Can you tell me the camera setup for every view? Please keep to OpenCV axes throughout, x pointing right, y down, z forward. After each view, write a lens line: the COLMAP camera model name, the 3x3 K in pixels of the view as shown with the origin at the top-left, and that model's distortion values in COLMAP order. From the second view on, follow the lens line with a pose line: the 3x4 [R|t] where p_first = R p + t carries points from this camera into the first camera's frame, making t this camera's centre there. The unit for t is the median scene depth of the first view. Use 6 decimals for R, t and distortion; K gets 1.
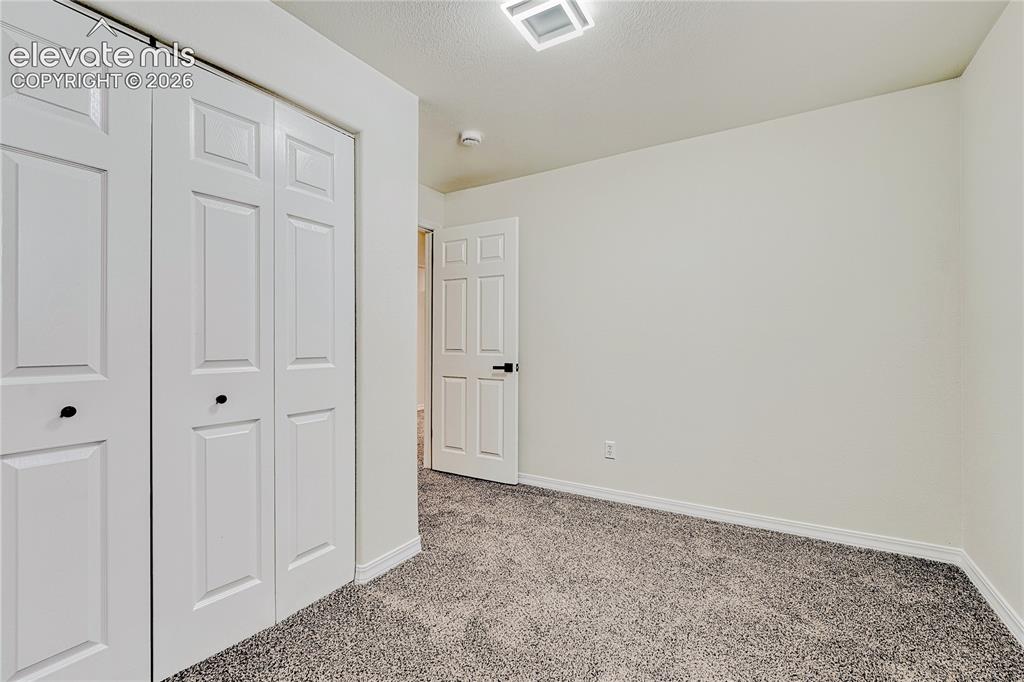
lens RADIAL K [[435.7, 0, 507.6], [0, 435.7, 337.3], [0, 0, 1]] dist [-0.005631, 0.000447]
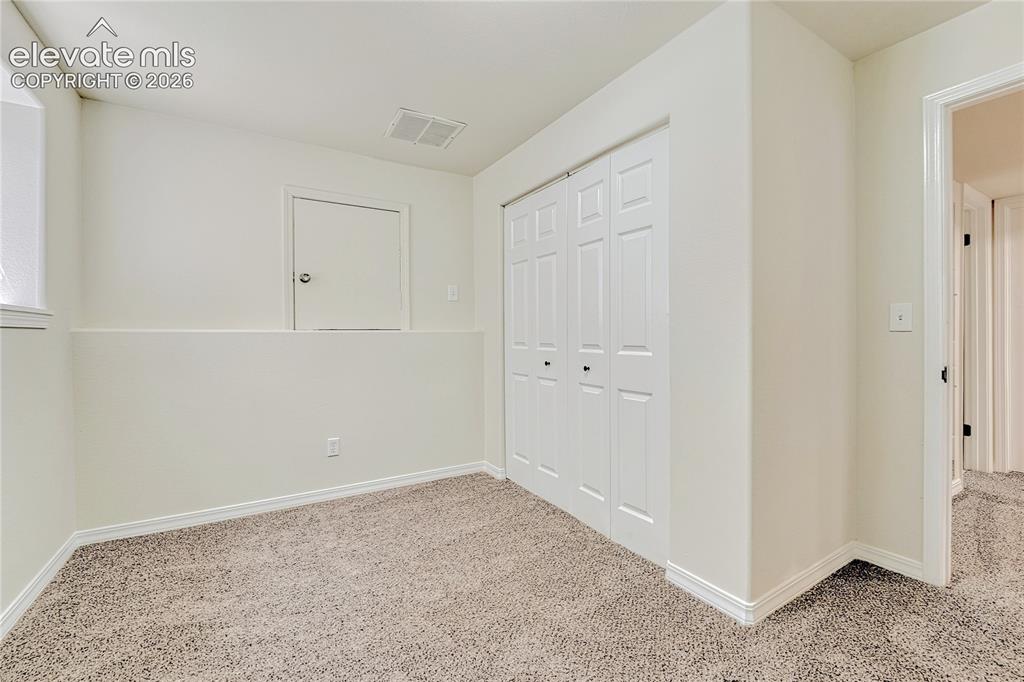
lens RADIAL K [[435.7, 0, 507.6], [0, 435.7, 337.3], [0, 0, 1]] dist [-0.005631, 0.000447]
pose [[-0.441683, 0.006502, -0.897148, 0.817704], [0.009506, 0.999952, 0.002567, 0.017832], [0.897121, -0.007395, -0.441723, 1.292087]]
